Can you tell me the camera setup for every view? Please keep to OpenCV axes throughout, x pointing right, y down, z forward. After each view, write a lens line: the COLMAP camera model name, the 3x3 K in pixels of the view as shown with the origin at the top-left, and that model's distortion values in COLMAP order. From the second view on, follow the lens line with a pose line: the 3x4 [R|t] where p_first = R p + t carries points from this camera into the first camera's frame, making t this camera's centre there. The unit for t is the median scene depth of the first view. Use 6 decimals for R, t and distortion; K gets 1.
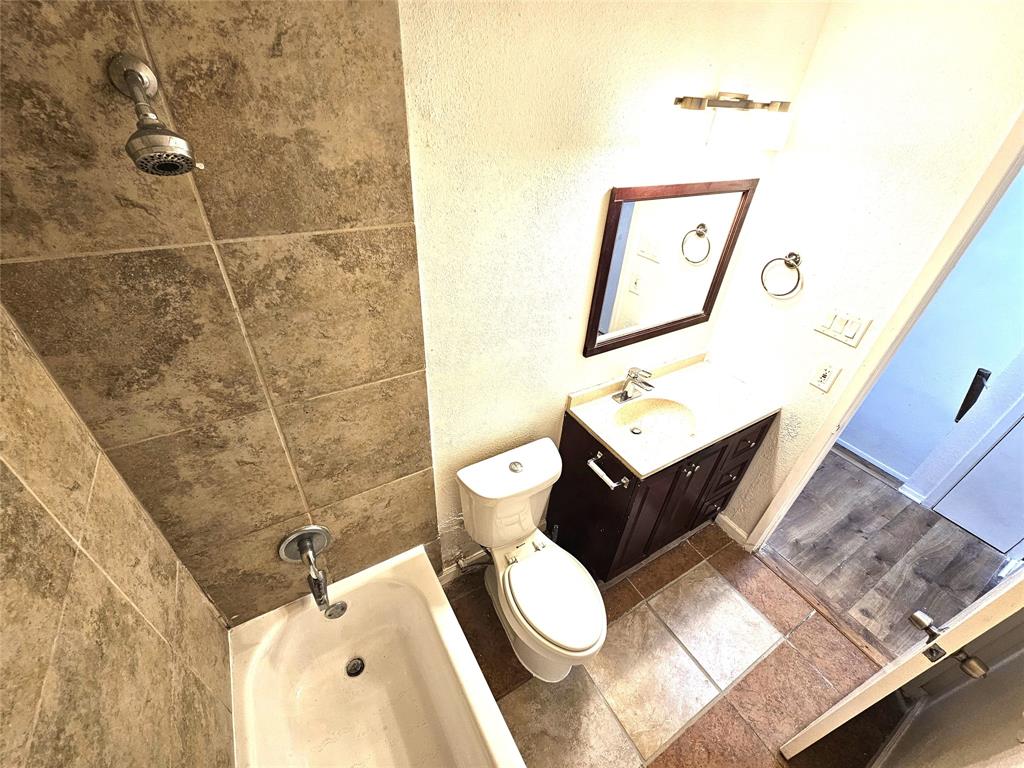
lens RADIAL K [[423.4, 0, 515.7], [0, 423.4, 386.1], [0, 0, 1]] dist [-0.001319, 0.002735]
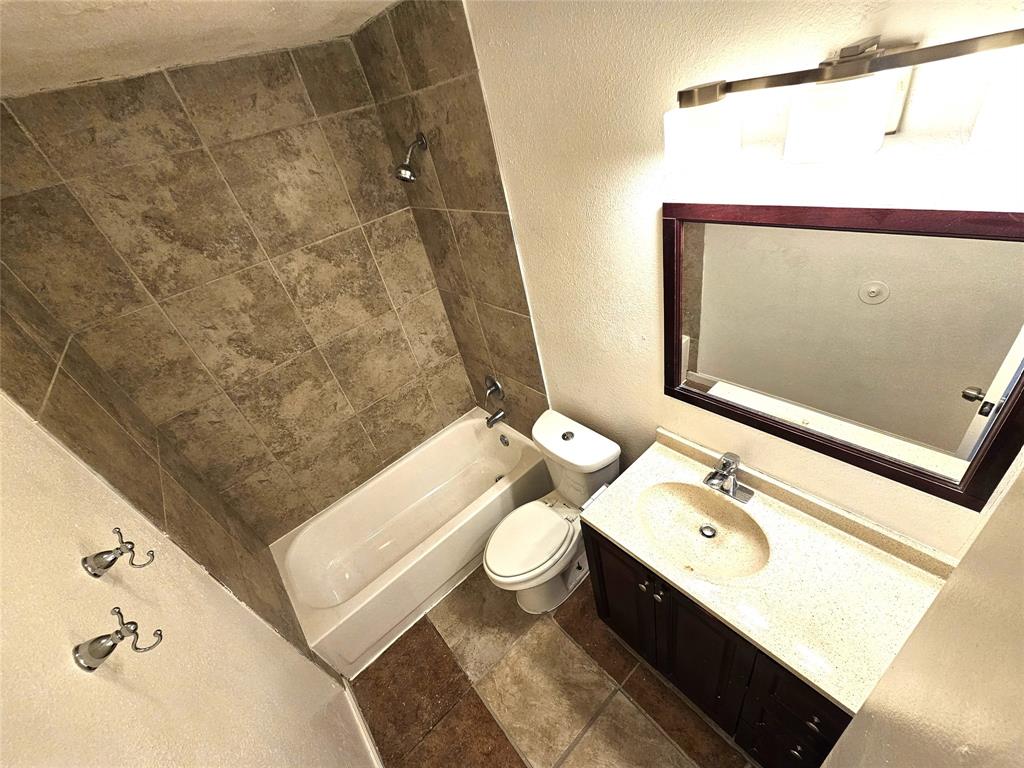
lens RADIAL K [[423.4, 0, 517.9], [0, 423.4, 384.0], [0, 0, 1]] dist [-0.001319, 0.002735]
pose [[0.157447, 0.489364, -0.857749, 1.455150], [-0.384154, 0.830520, 0.403315, -0.544295], [0.909745, 0.266006, 0.318754, 0.784138]]
